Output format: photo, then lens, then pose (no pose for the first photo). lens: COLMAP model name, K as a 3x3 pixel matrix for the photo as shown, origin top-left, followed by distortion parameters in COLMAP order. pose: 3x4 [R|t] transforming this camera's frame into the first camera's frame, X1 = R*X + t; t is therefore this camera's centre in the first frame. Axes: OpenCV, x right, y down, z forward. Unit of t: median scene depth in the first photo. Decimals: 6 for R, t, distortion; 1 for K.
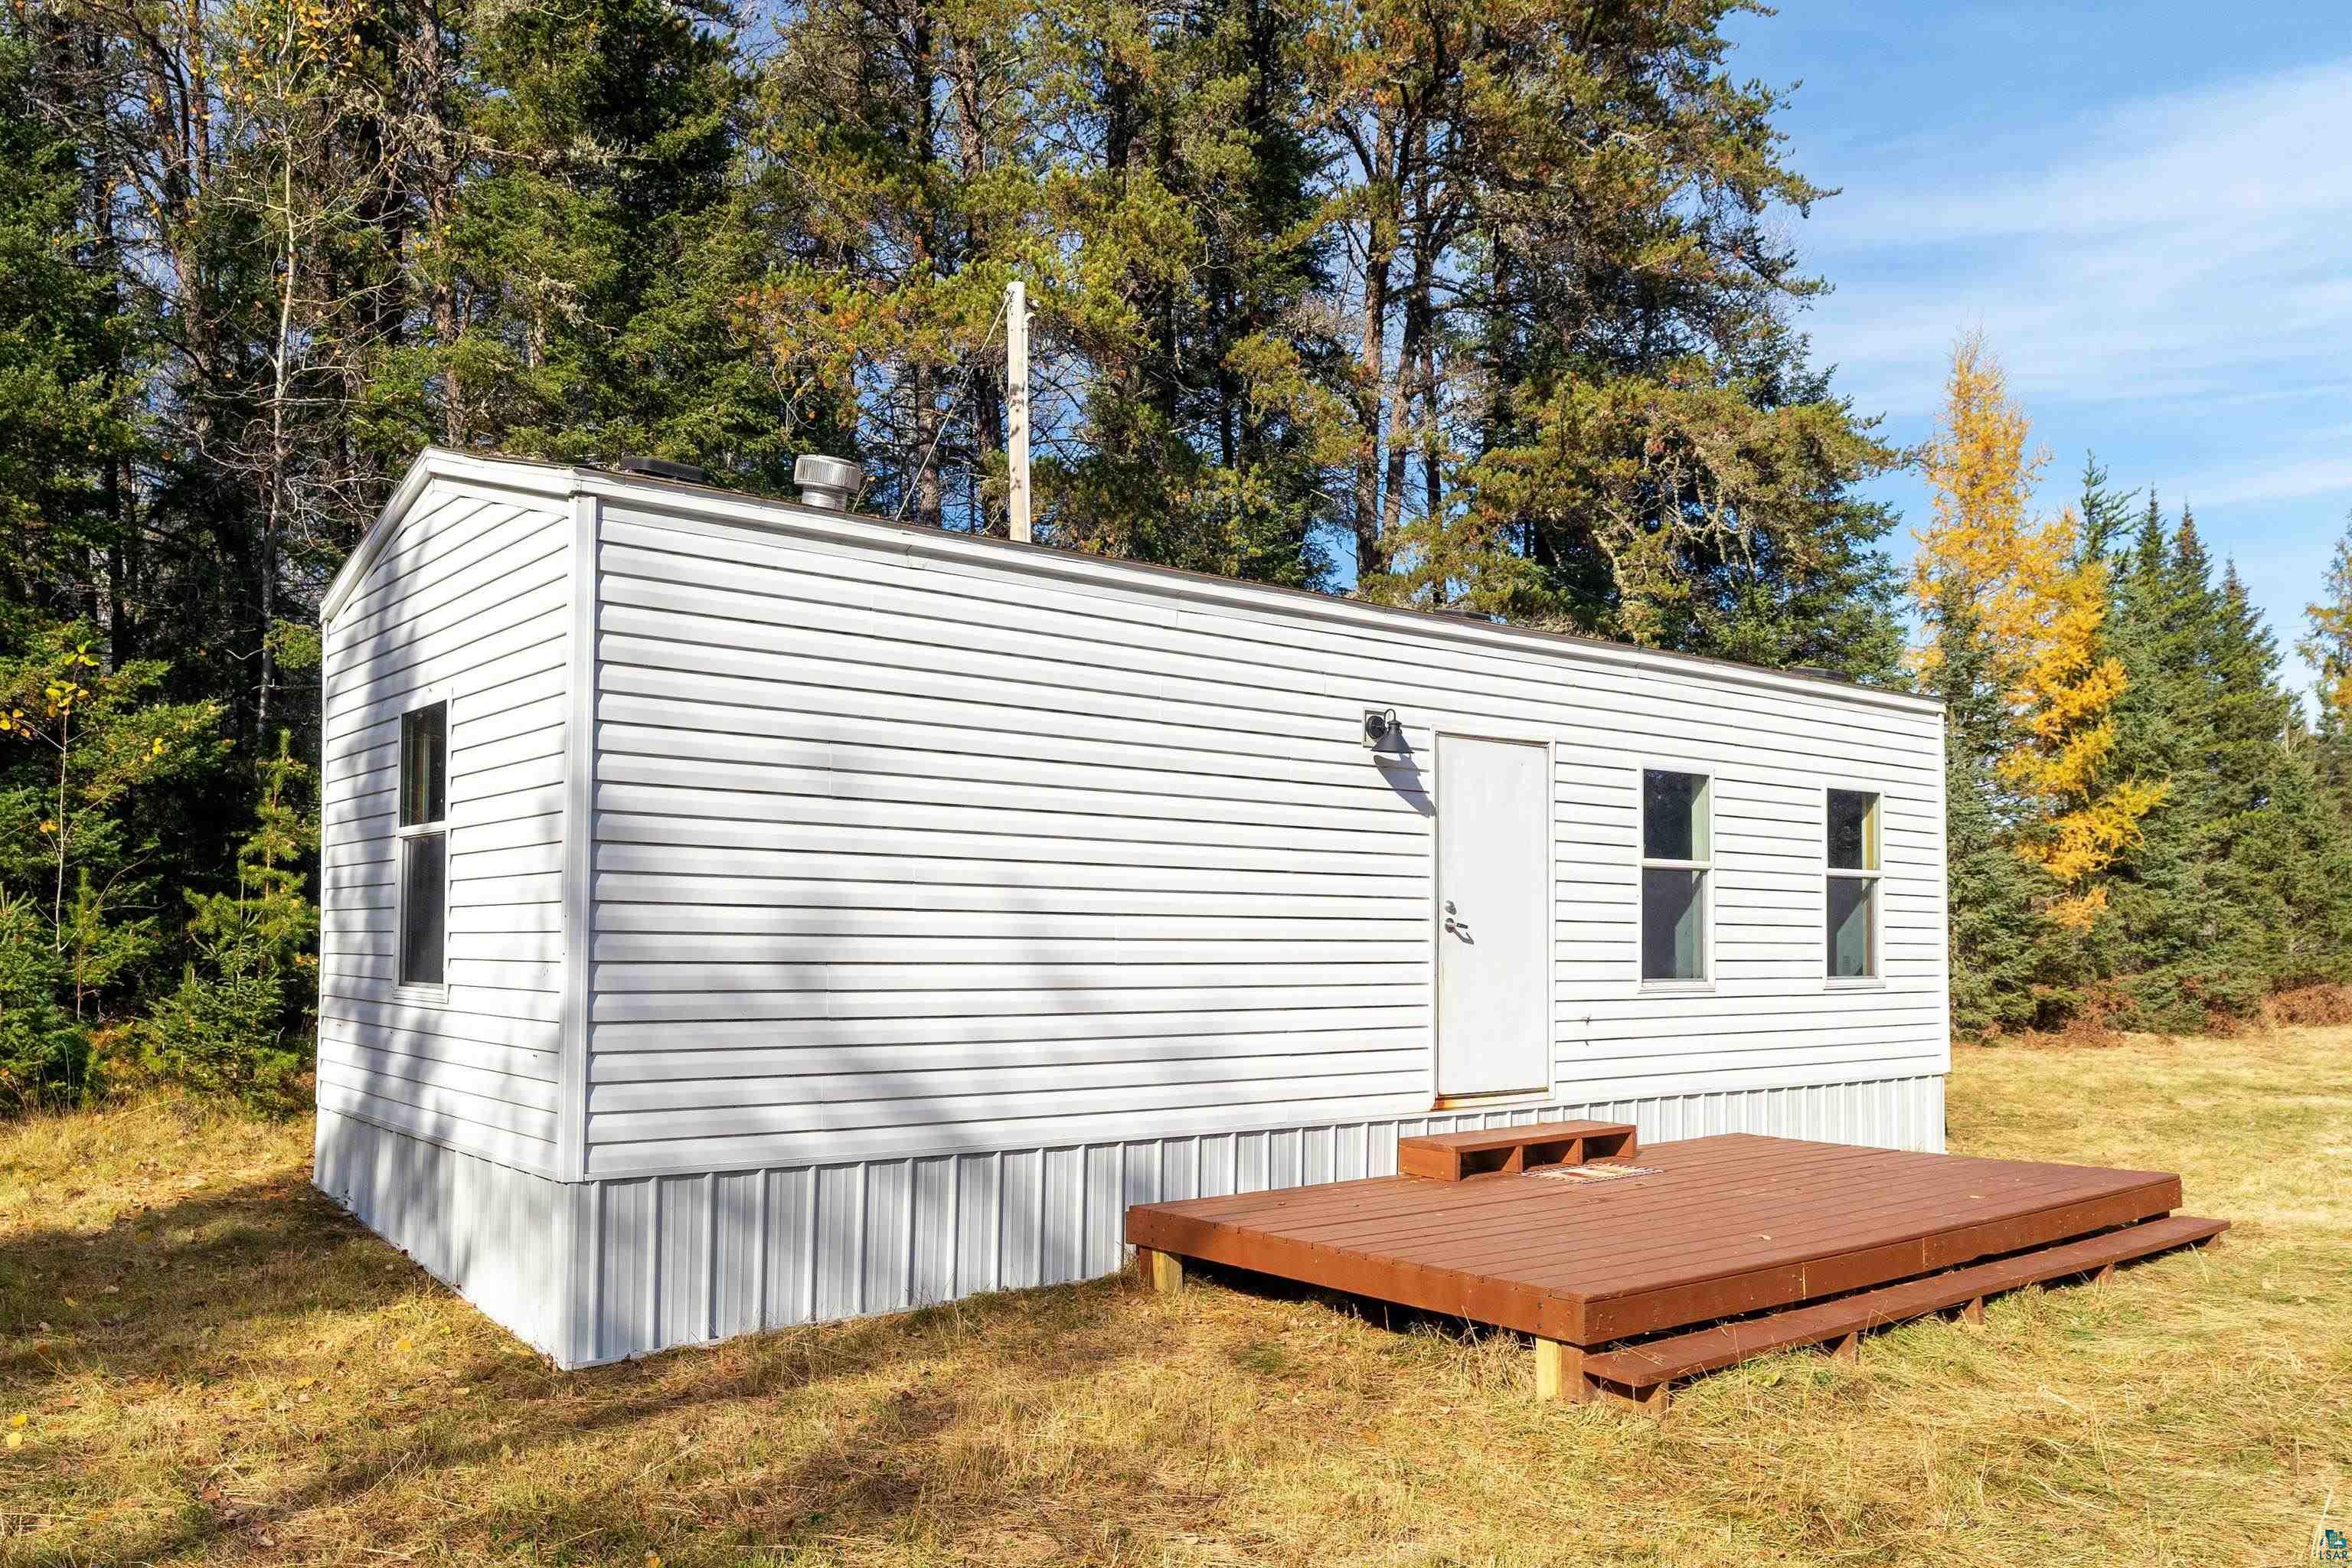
lens RADIAL K [[1803.4, 0, 1176.4], [0, 1803.4, 839.0], [0, 0, 1]] dist [0.007930, 0.002706]
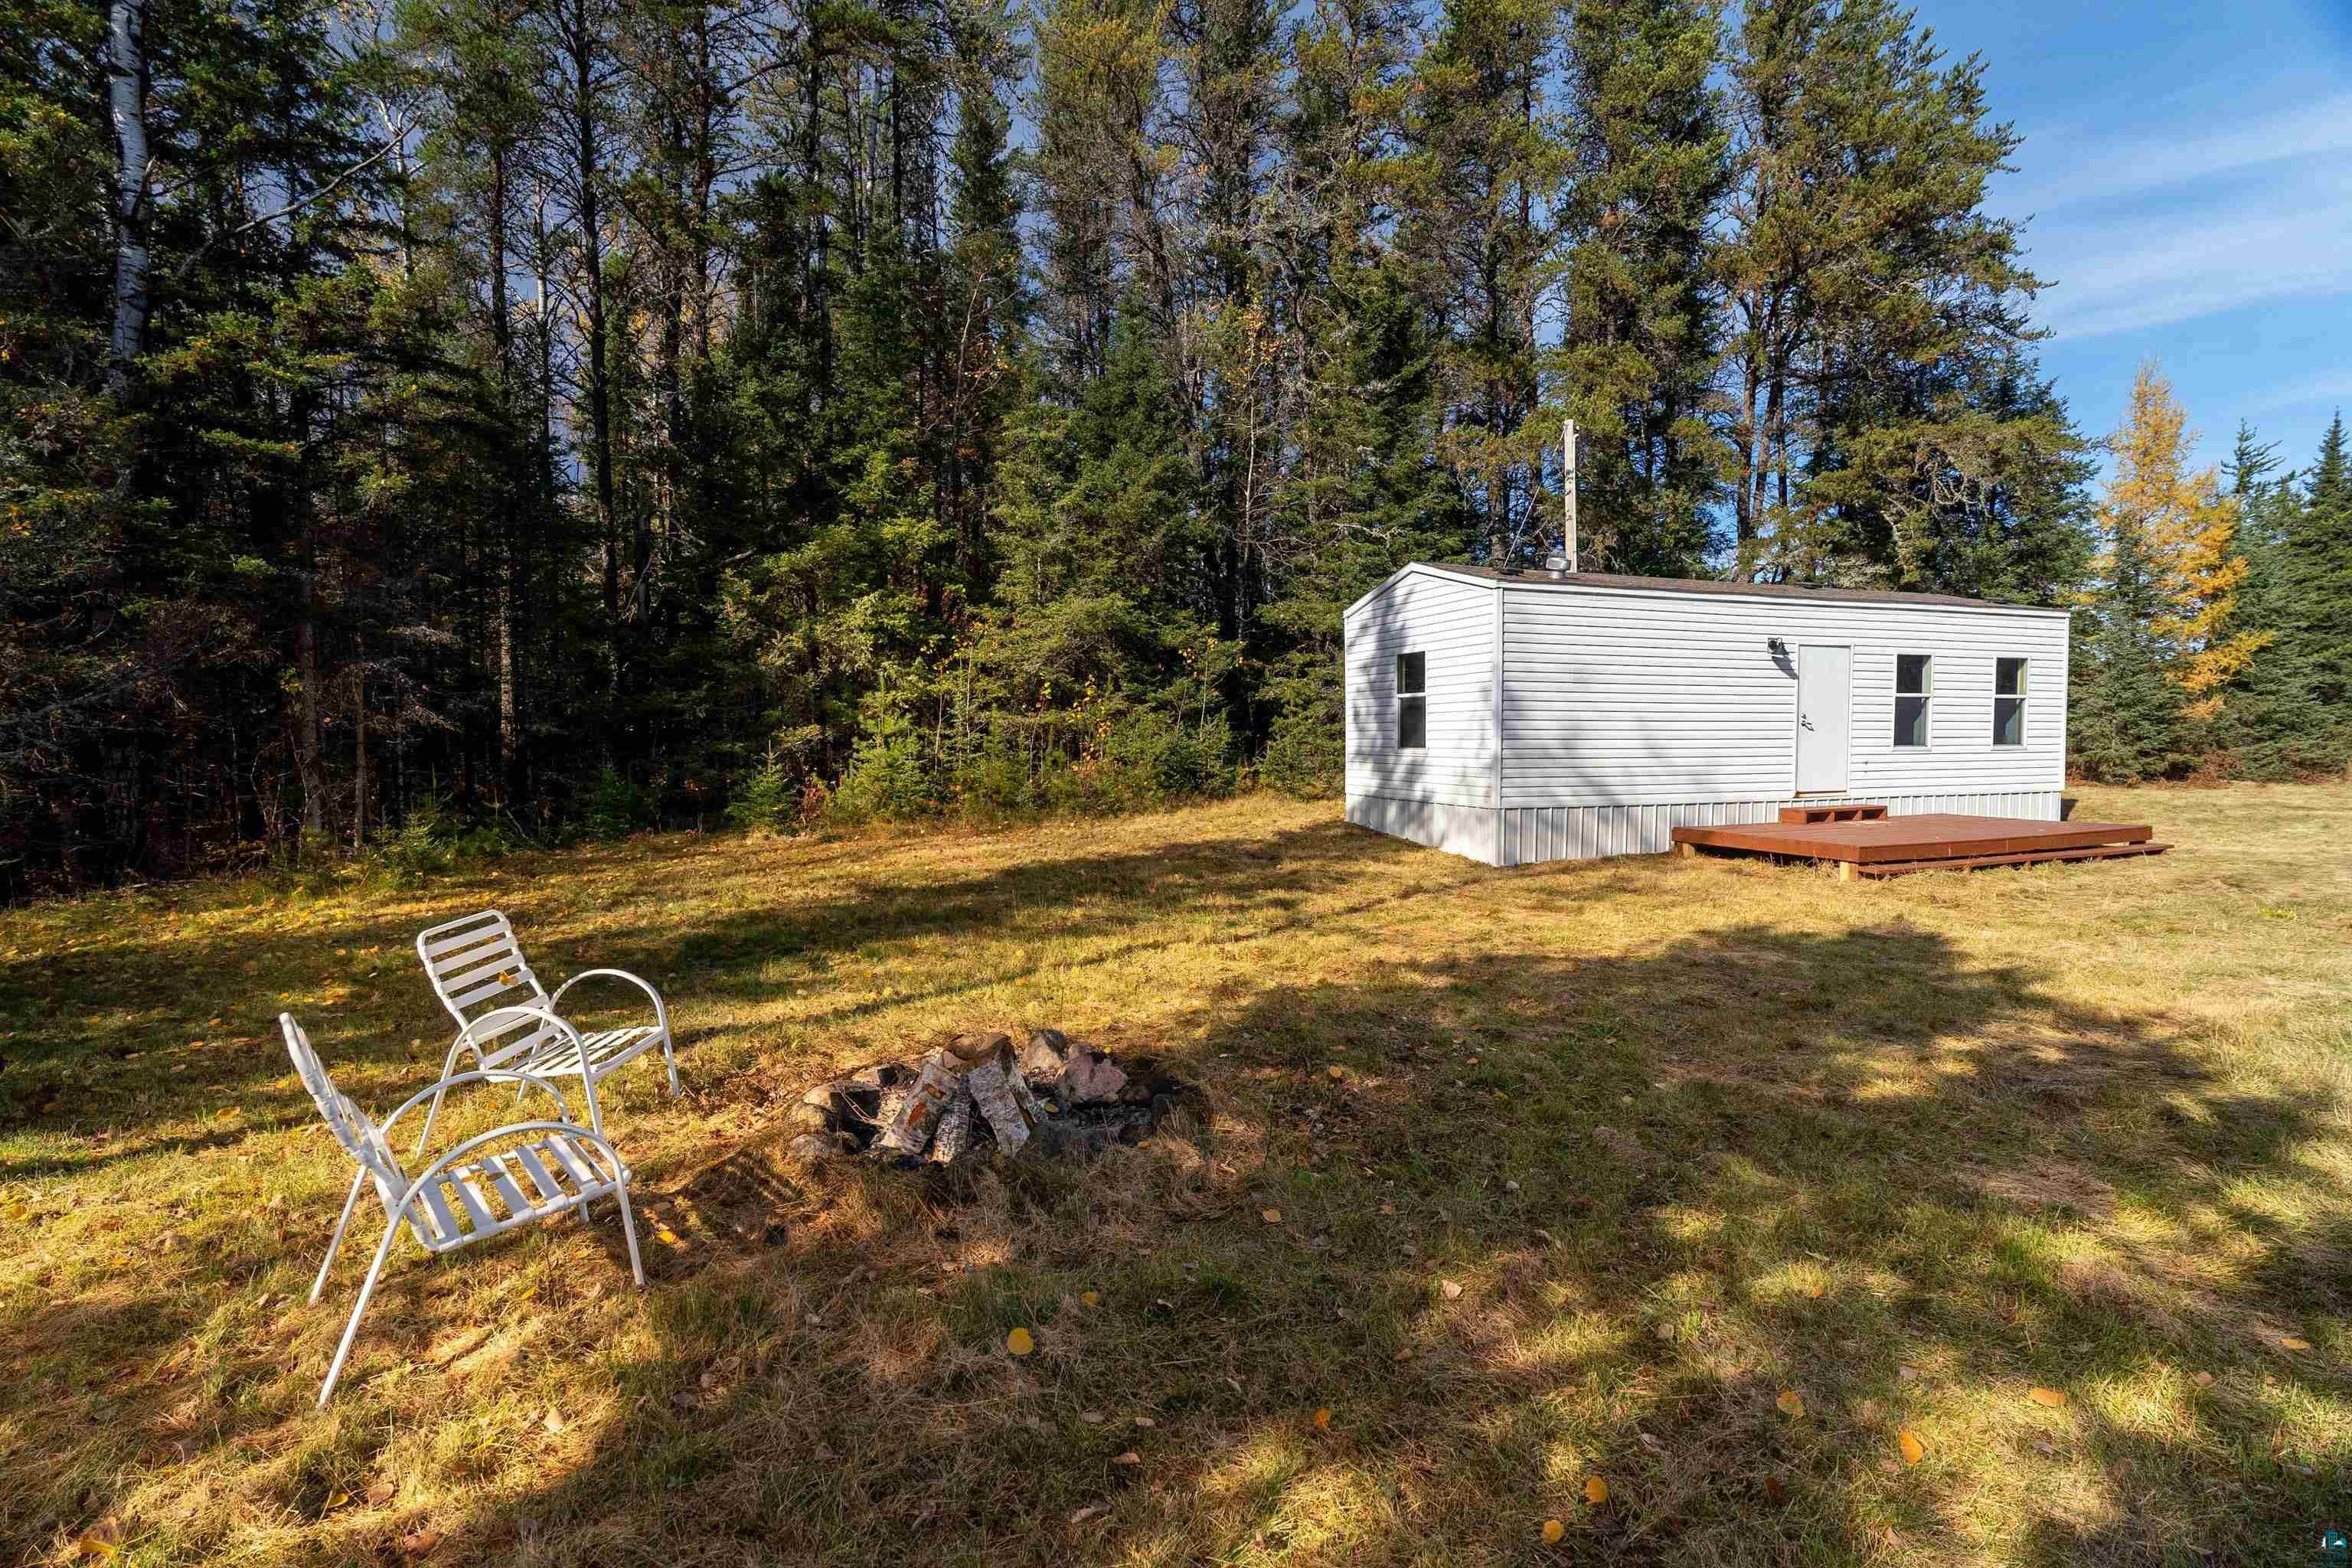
lens RADIAL K [[1141.5, 0, 1183.5], [0, 1141.5, 783.7], [0, 0, 1]] dist [-0.003284, 0.005802]
pose [[0.948001, 0.003515, -0.318246, -0.082916], [0.027326, 0.995348, 0.092392, -0.020008], [0.317091, -0.096284, 0.943495, -0.399597]]
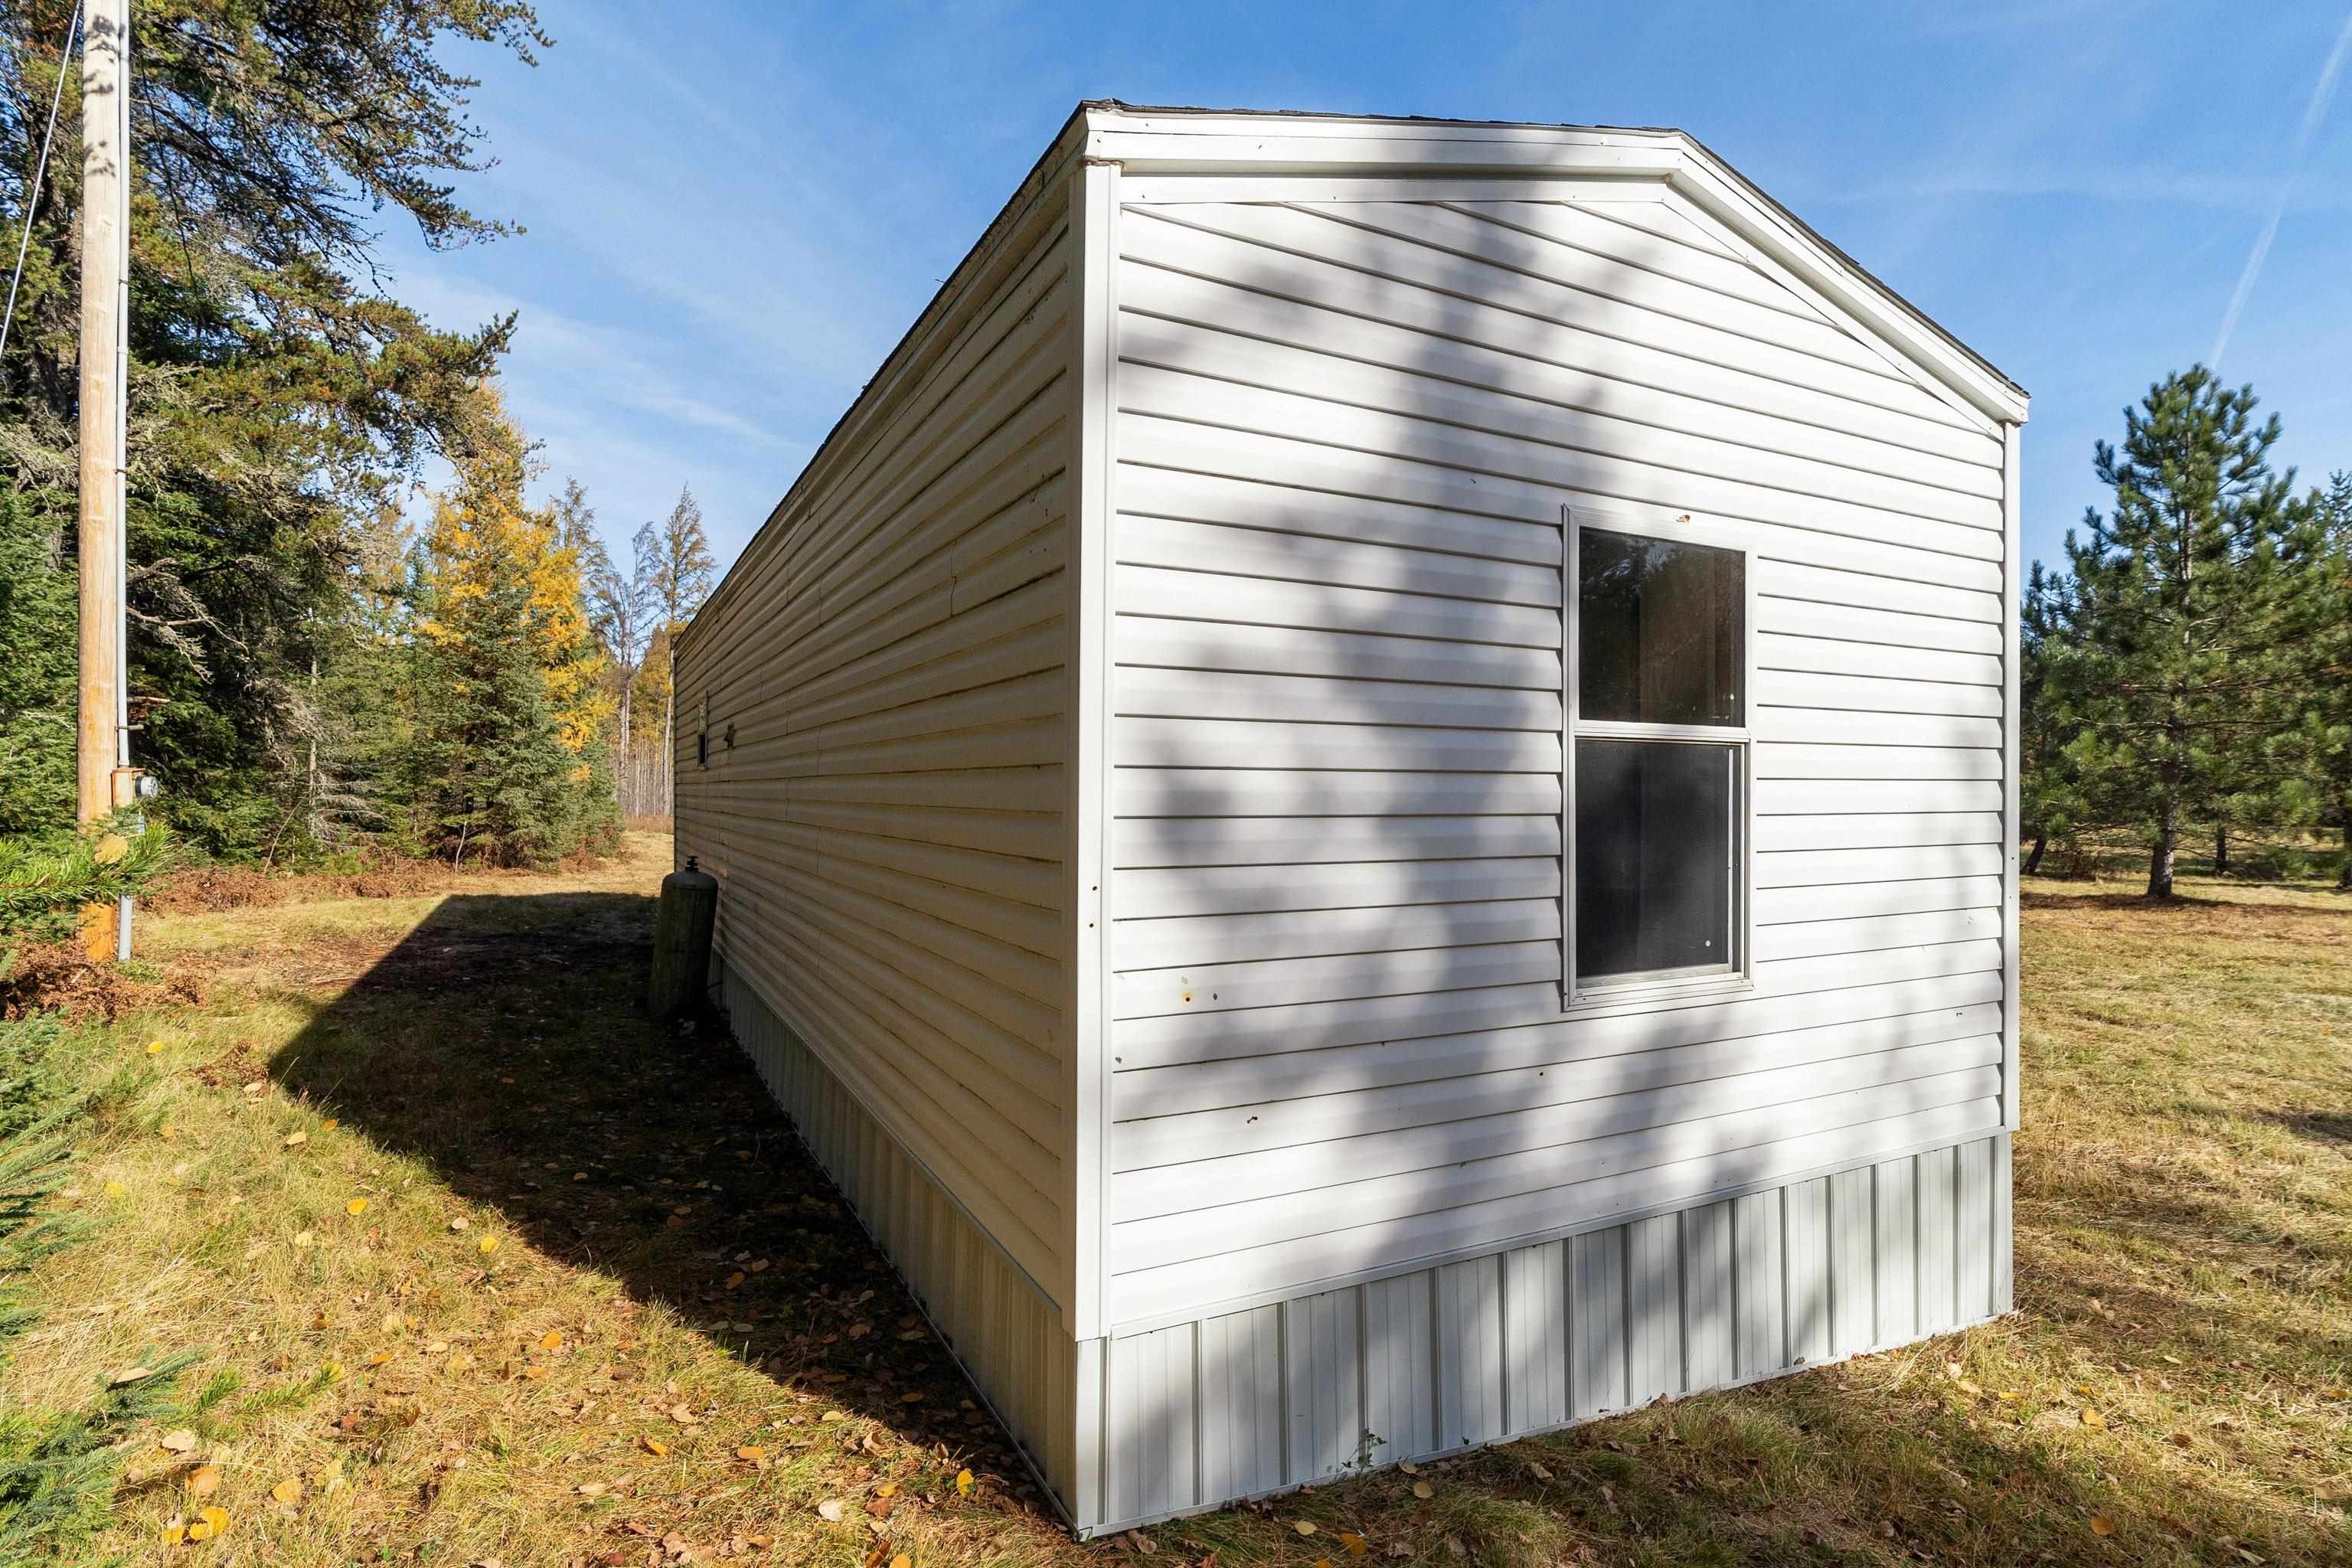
lens RADIAL K [[1141.5, 0, 1183.5], [0, 1141.5, 783.7], [0, 0, 1]] dist [-0.003284, 0.005802]
pose [[0.194988, 0.003356, 0.980800, -0.388861], [-0.057668, 0.998303, 0.008049, 0.008897], [-0.979109, -0.058130, 0.194851, 0.499645]]
